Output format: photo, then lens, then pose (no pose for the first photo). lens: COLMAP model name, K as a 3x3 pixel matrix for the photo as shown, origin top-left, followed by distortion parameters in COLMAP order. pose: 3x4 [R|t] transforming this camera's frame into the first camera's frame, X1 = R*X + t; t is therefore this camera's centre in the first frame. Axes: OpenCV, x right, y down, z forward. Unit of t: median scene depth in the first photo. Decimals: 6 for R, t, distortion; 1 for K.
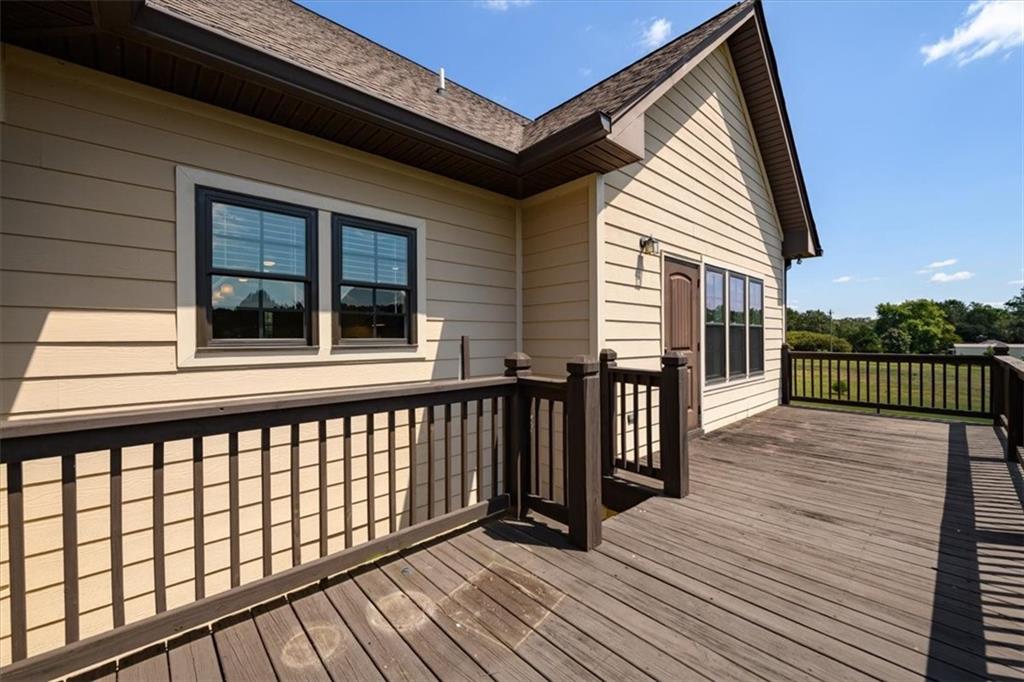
lens RADIAL K [[413.7, 0, 512.7], [0, 413.7, 341.6], [0, 0, 1]] dist [-0.001527, -0.001182]
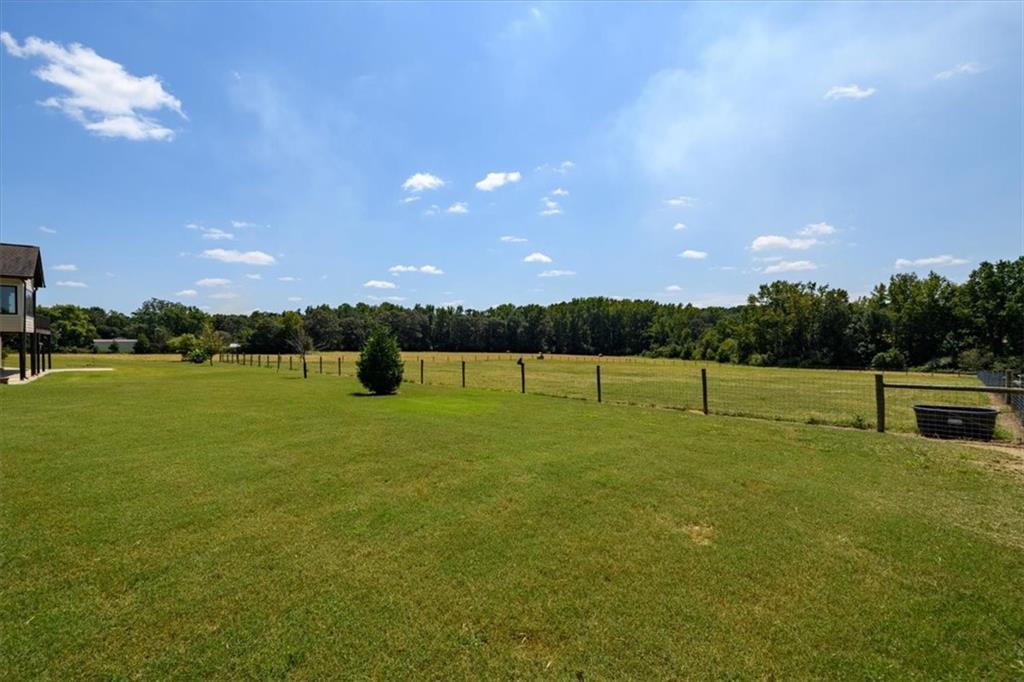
lens RADIAL K [[413.7, 0, 512.7], [0, 413.7, 341.0], [0, 0, 1]] dist [-0.001527, -0.001182]
pose [[-0.017078, 0.006153, 0.999835, -0.282765], [0.006489, 0.999961, -0.006043, 0.023700], [-0.999833, 0.006385, -0.017117, -0.322354]]
